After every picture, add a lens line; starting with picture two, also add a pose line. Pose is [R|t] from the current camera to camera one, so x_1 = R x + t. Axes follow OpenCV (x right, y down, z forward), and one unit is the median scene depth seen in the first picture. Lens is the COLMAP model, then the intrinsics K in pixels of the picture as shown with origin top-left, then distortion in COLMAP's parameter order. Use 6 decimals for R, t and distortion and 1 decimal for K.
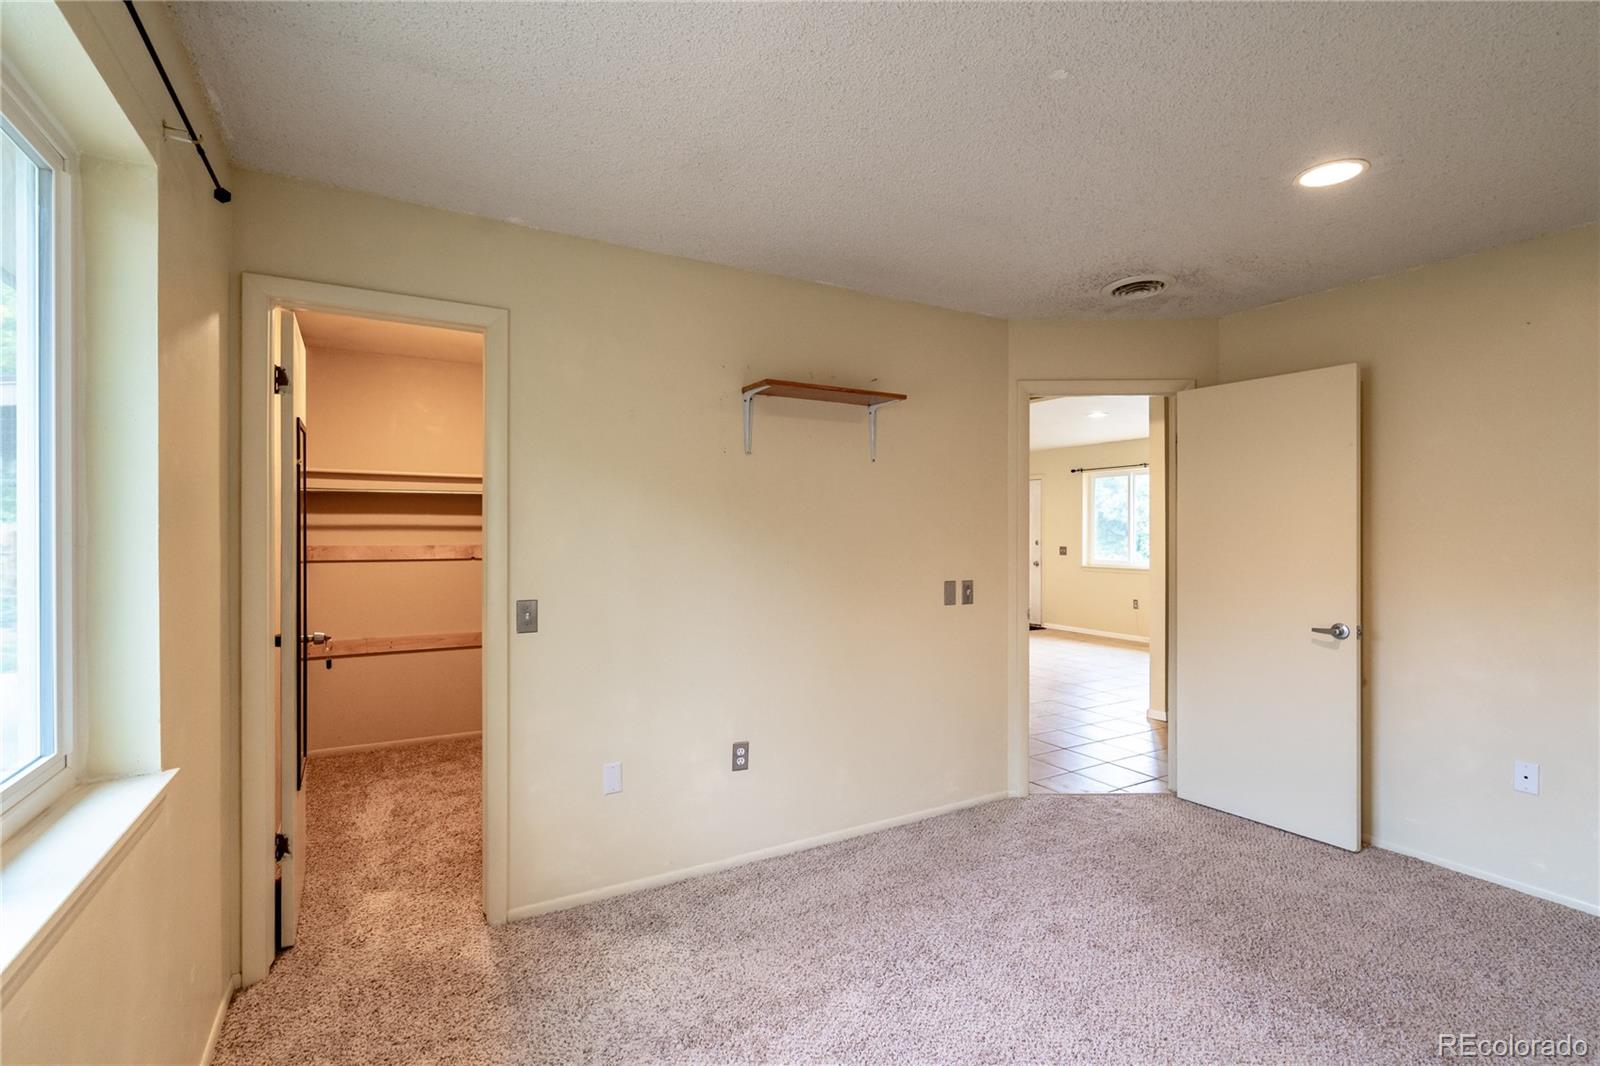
lens RADIAL K [[730.0, 0, 803.2], [0, 730.0, 532.9], [0, 0, 1]] dist [-0.001174, -0.000181]
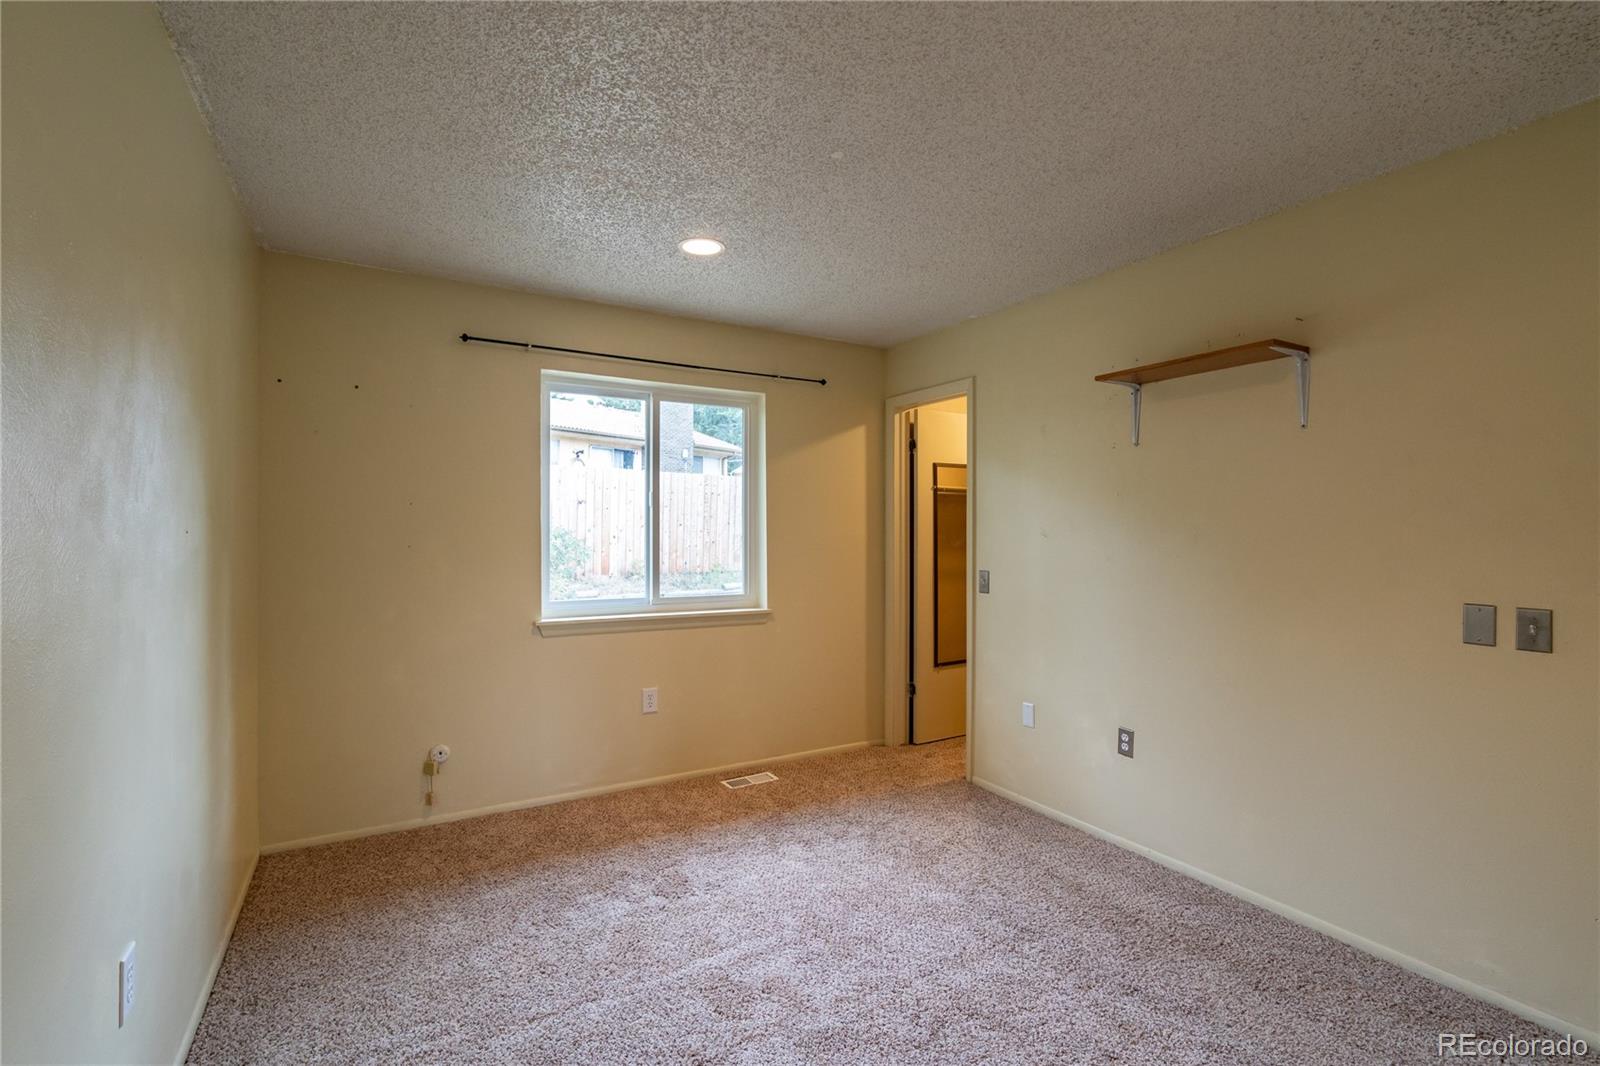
lens RADIAL K [[730.0, 0, 797.2], [0, 730.0, 528.7], [0, 0, 1]] dist [-0.001174, -0.000181]
pose [[0.006160, -0.001344, -0.999980, 0.965696], [-0.007313, 0.999972, -0.001389, 0.011642], [0.999954, 0.007321, 0.006150, 0.548740]]
